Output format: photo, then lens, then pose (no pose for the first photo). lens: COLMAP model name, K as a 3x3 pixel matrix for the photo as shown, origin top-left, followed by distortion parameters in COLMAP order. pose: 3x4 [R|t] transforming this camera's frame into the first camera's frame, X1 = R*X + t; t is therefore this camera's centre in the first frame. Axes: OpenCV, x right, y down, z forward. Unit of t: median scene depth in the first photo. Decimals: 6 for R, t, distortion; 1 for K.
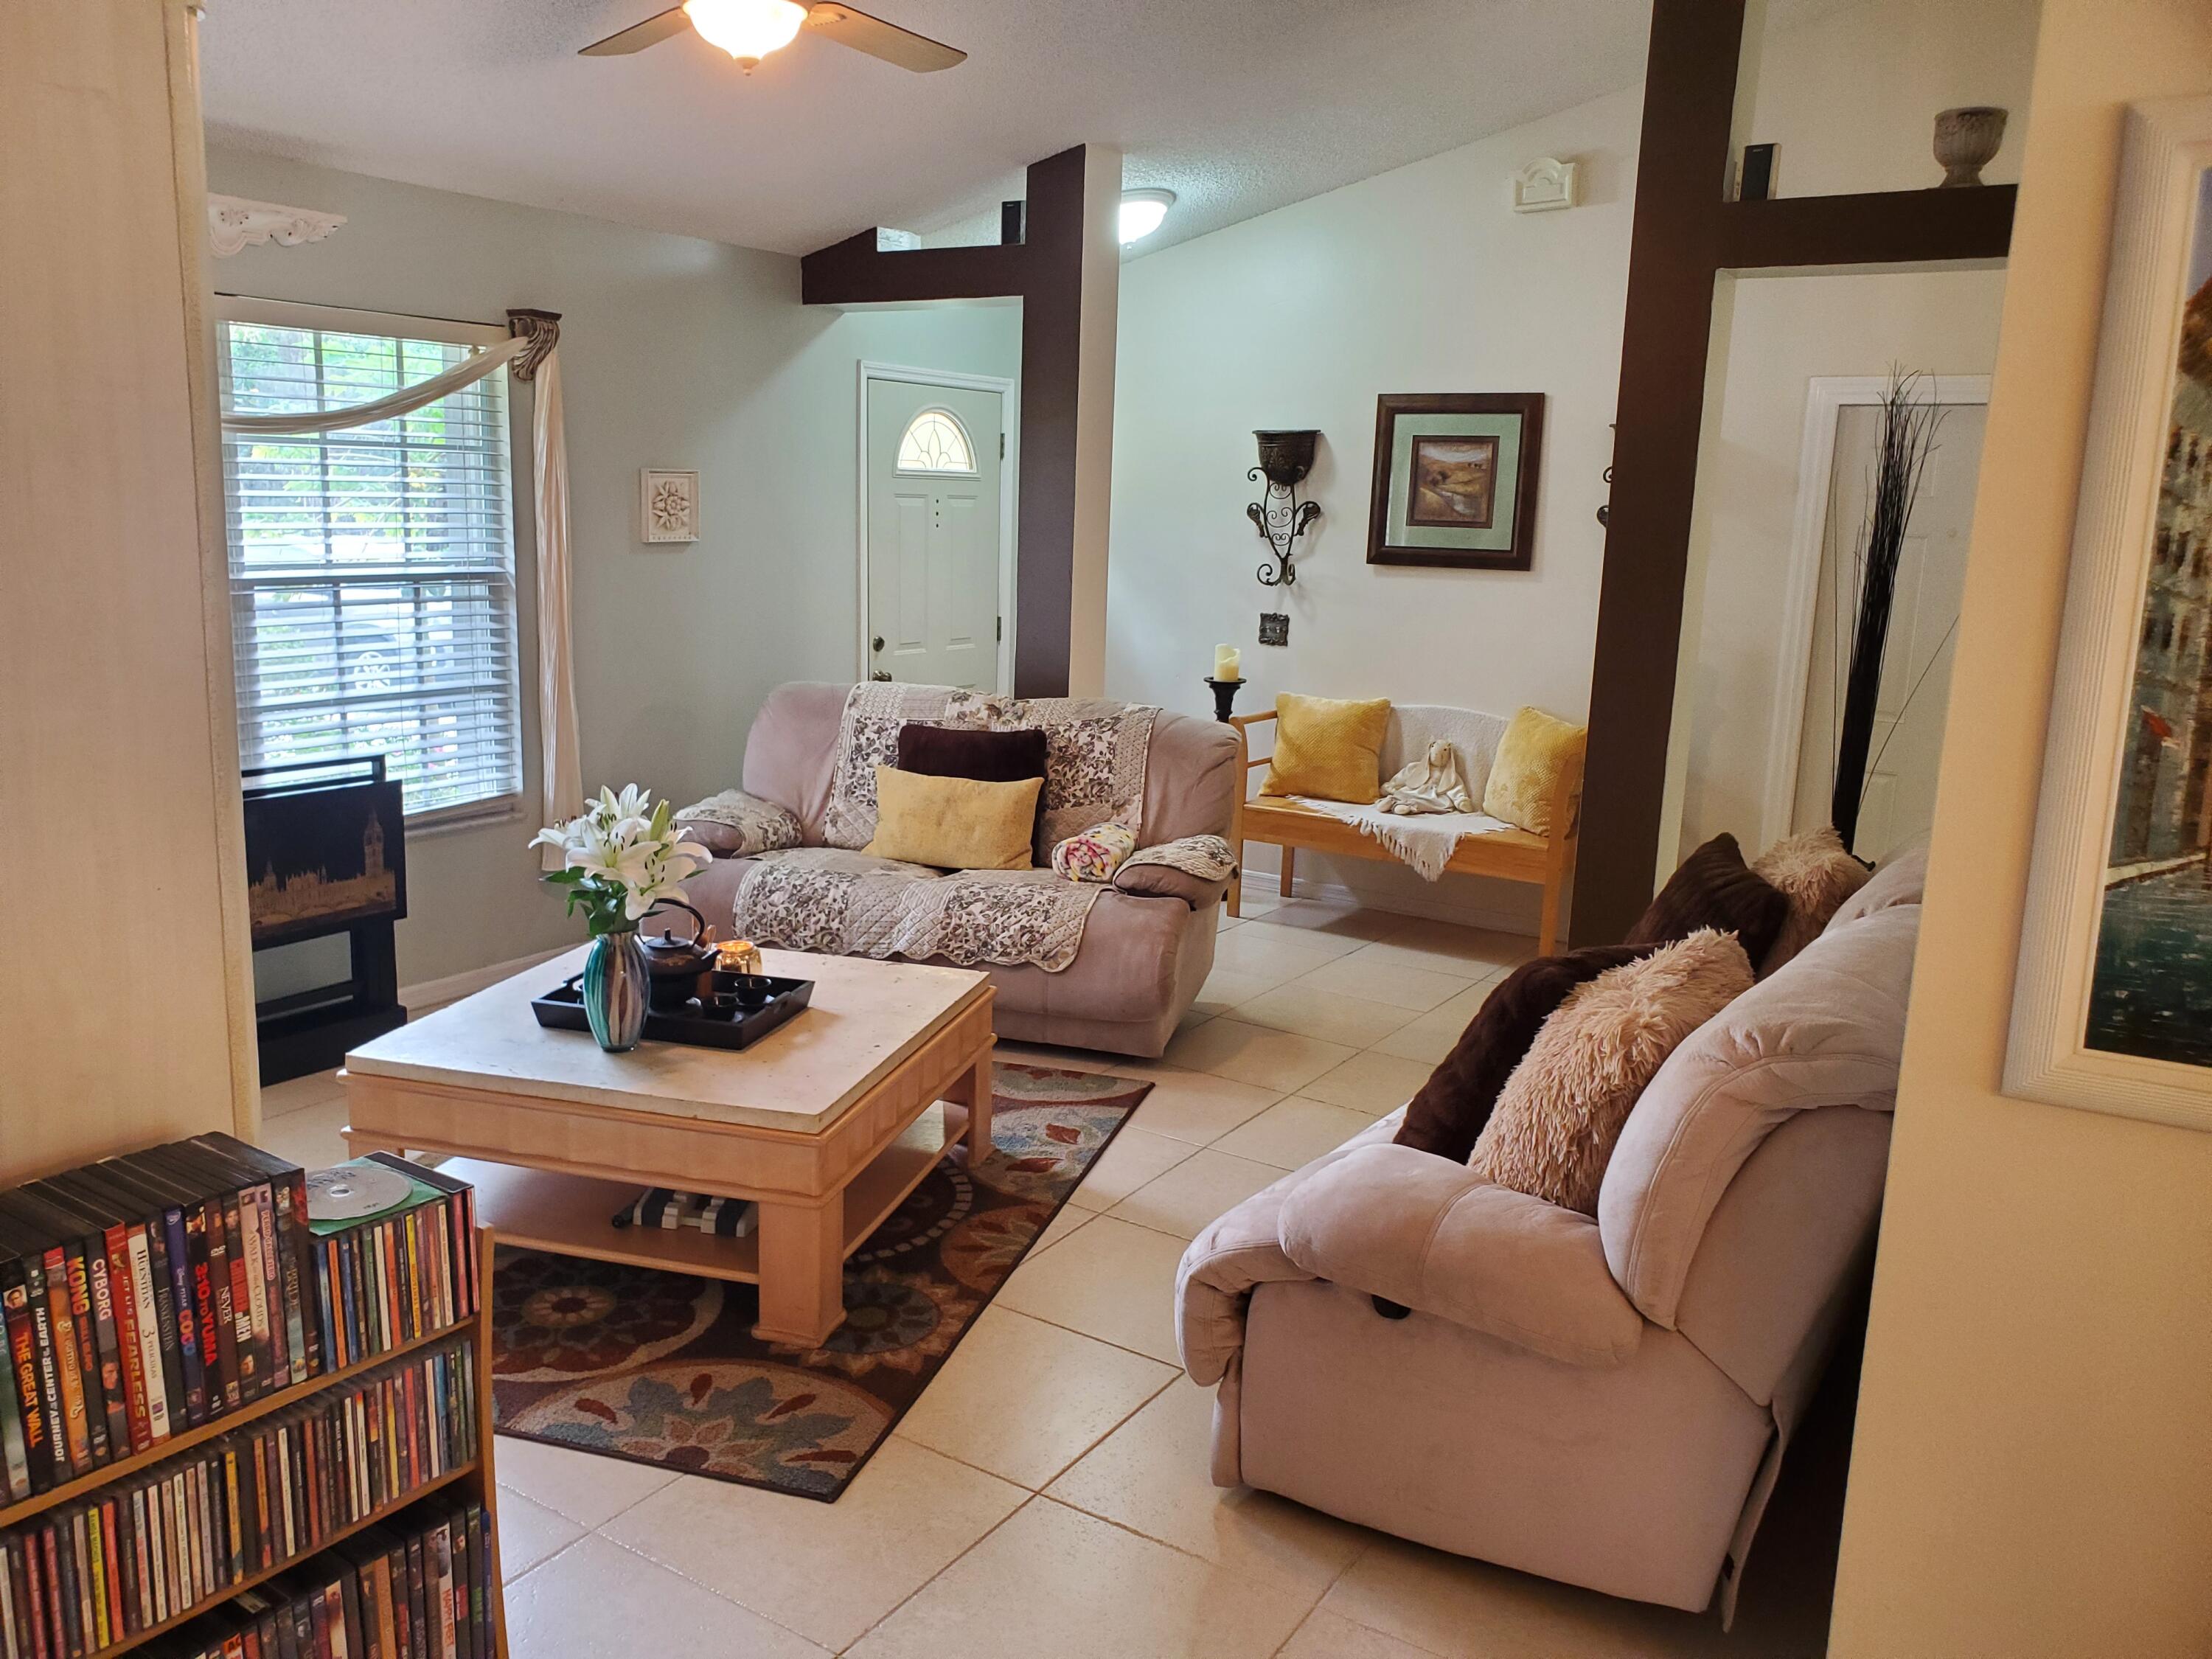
lens RADIAL K [[1711.7, 0, 1108.9], [0, 1711.7, 832.4], [0, 0, 1]] dist [-0.005472, -0.006779]
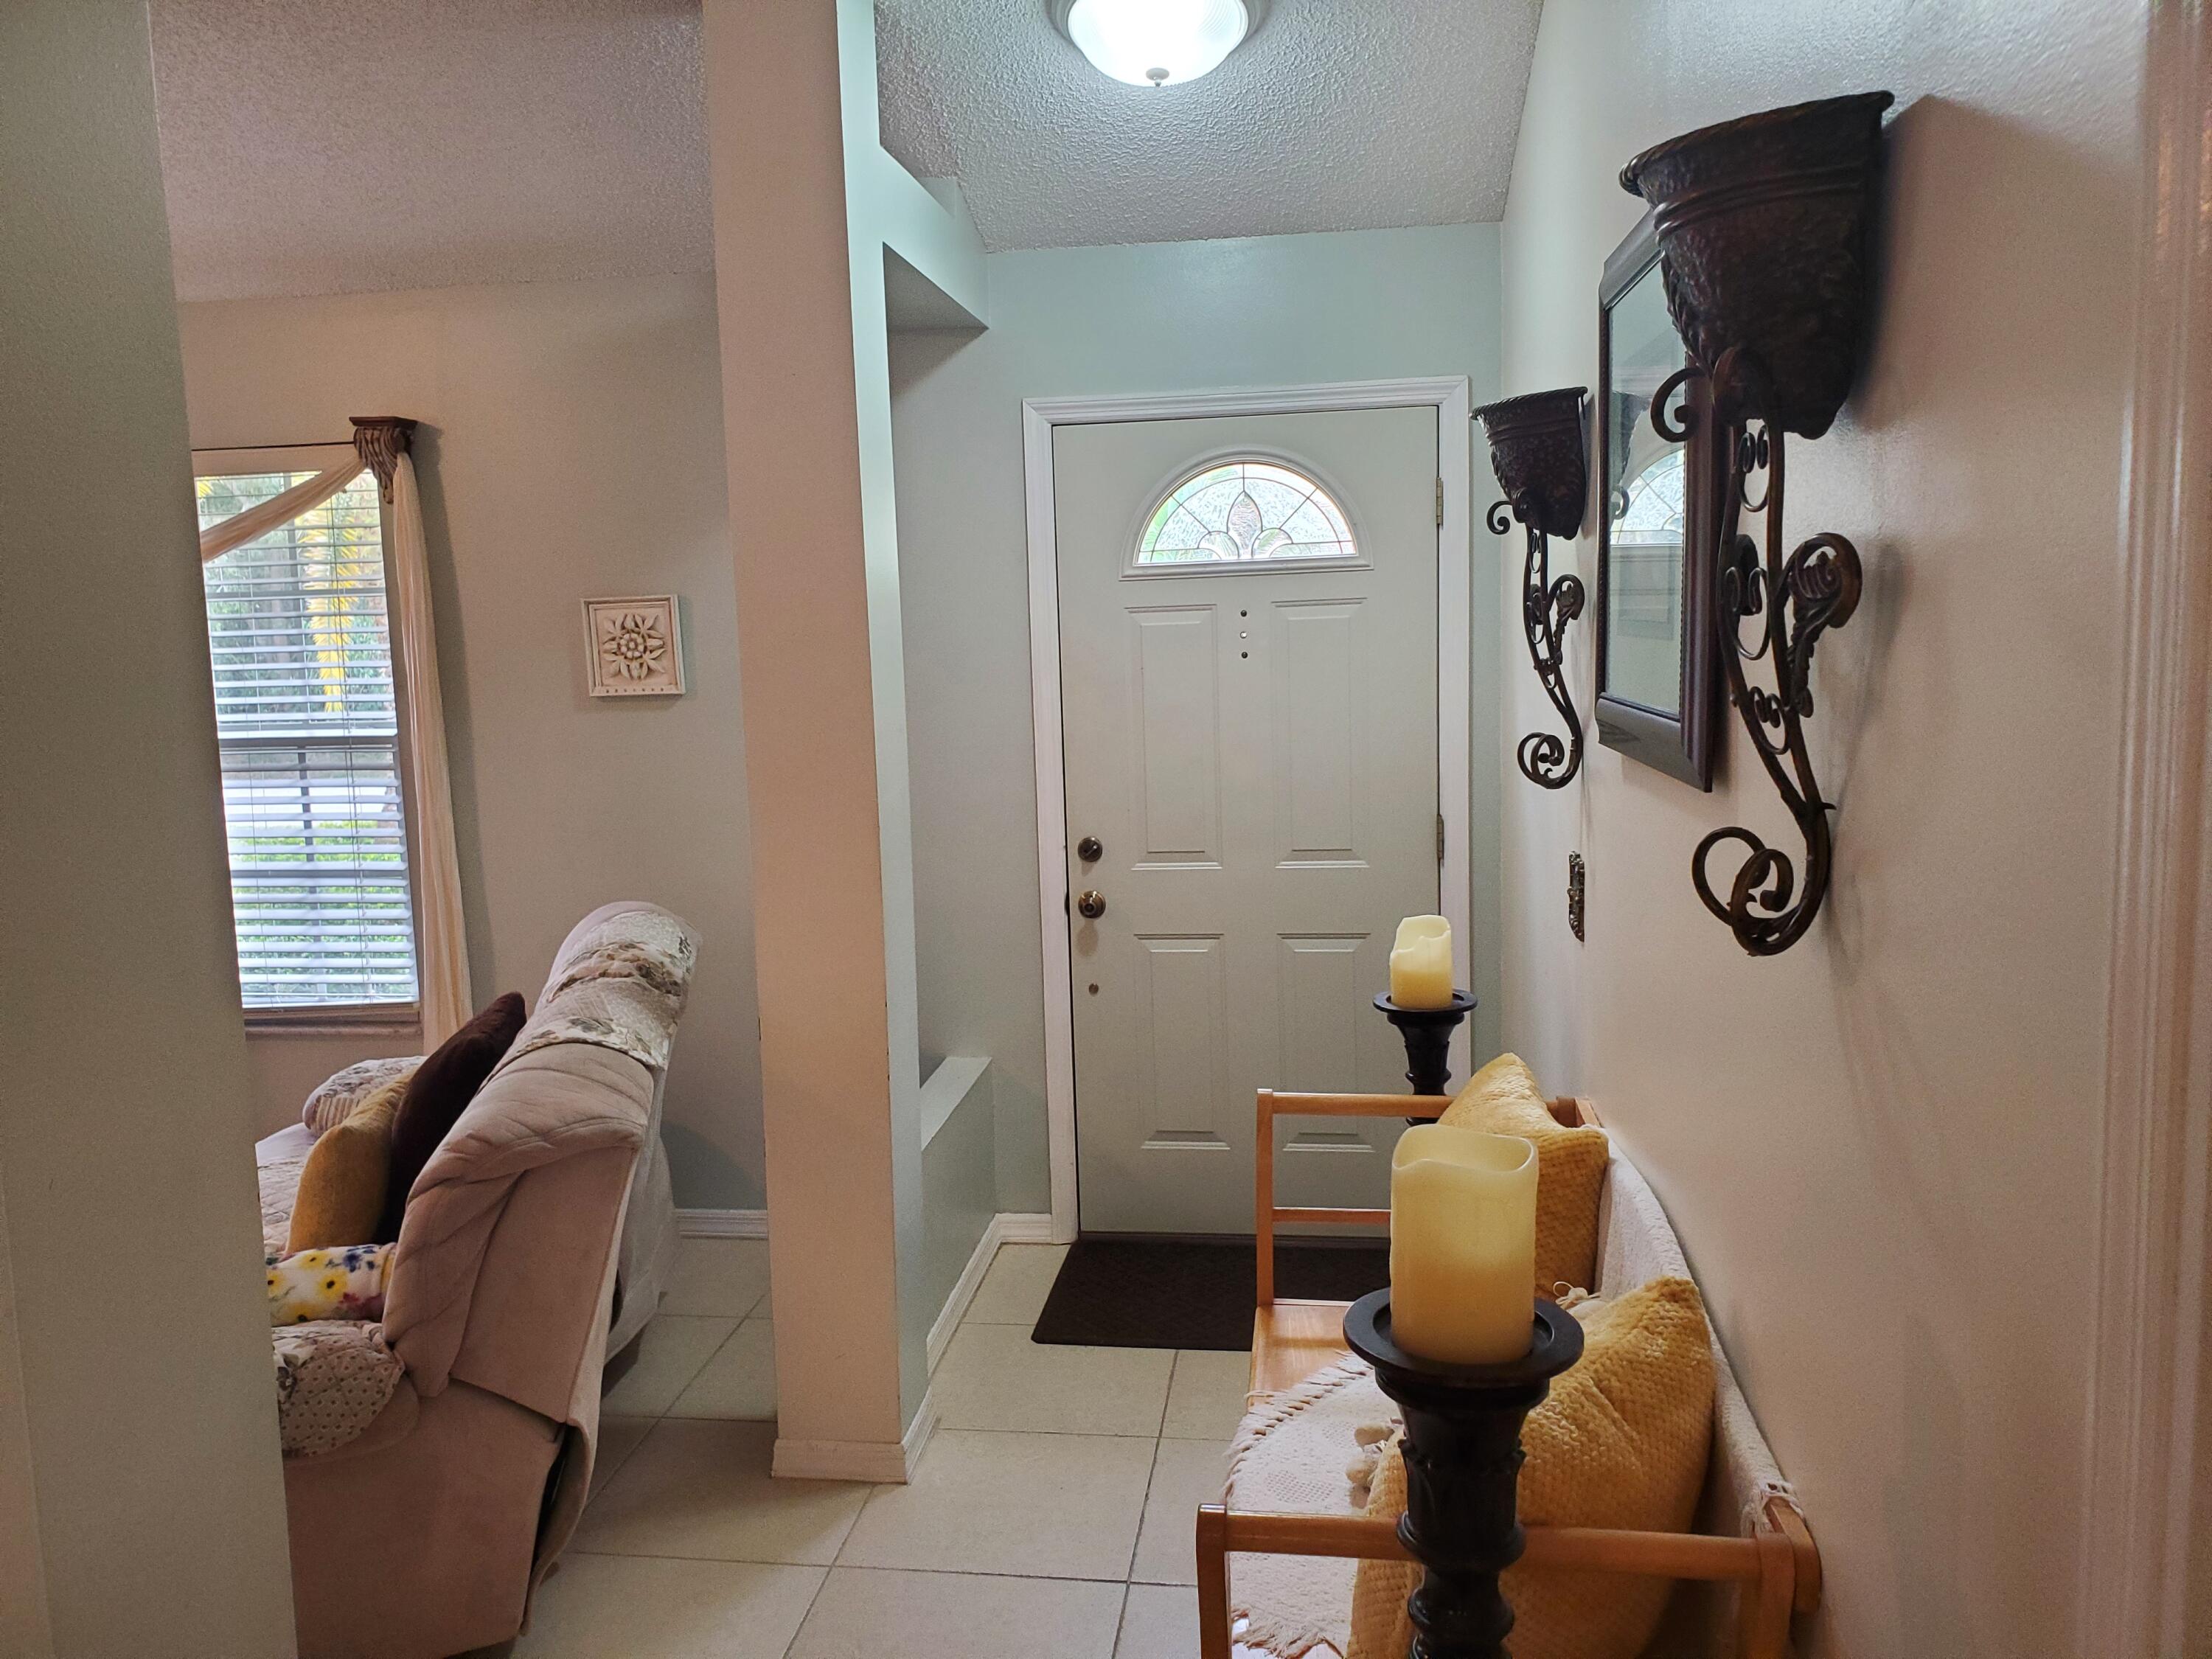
lens RADIAL K [[1711.7, 0, 1114.5], [0, 1711.7, 841.1], [0, 0, 1]] dist [-0.005472, -0.006779]
pose [[0.425290, 0.077682, -0.901717, 0.493276], [-0.130772, 0.991129, 0.023706, -0.150906], [0.895559, 0.107838, 0.431676, 0.866994]]
